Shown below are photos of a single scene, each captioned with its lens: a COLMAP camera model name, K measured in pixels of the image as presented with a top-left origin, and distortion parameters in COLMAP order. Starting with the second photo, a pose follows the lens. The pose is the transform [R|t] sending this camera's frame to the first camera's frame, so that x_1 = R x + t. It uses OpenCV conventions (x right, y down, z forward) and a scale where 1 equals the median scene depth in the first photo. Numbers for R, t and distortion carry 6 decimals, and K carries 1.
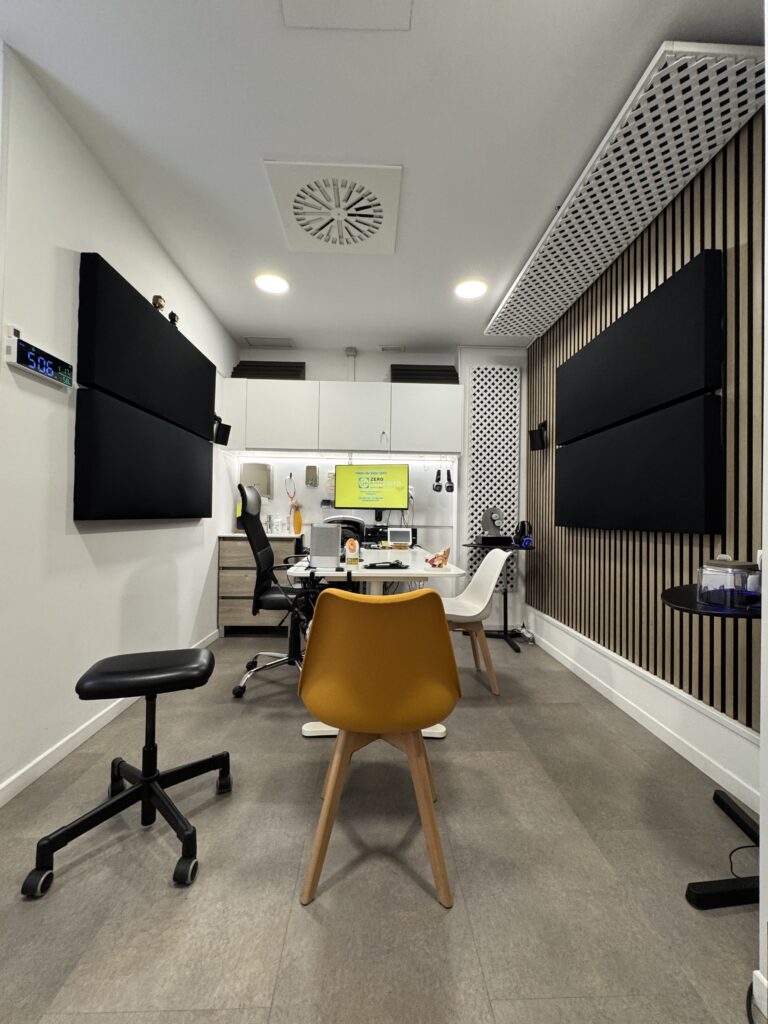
lens RADIAL K [[413.0, 0, 387.4], [0, 413.0, 510.9], [0, 0, 1]] dist [-0.002316, 0.000604]
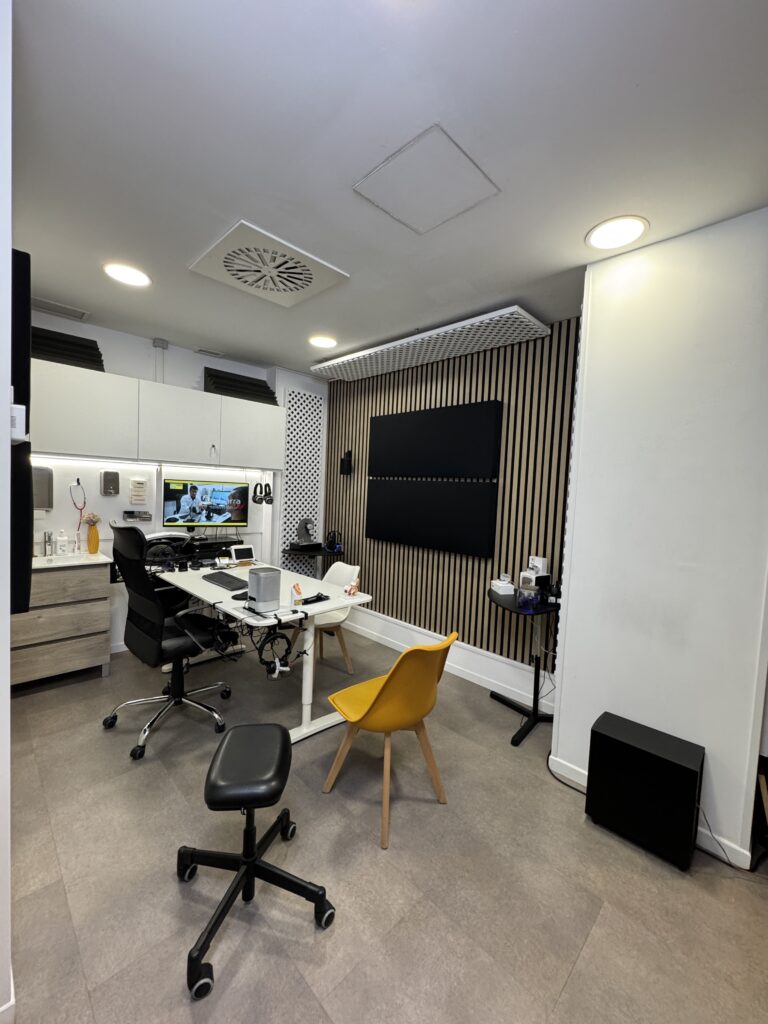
lens RADIAL K [[413.0, 0, 387.4], [0, 413.0, 510.9], [0, 0, 1]] dist [-0.002316, 0.000604]
pose [[0.726913, -0.018803, 0.686472, -0.529036], [-0.046330, 0.996005, 0.076341, -0.179700], [-0.685165, -0.087298, 0.723138, -0.003085]]
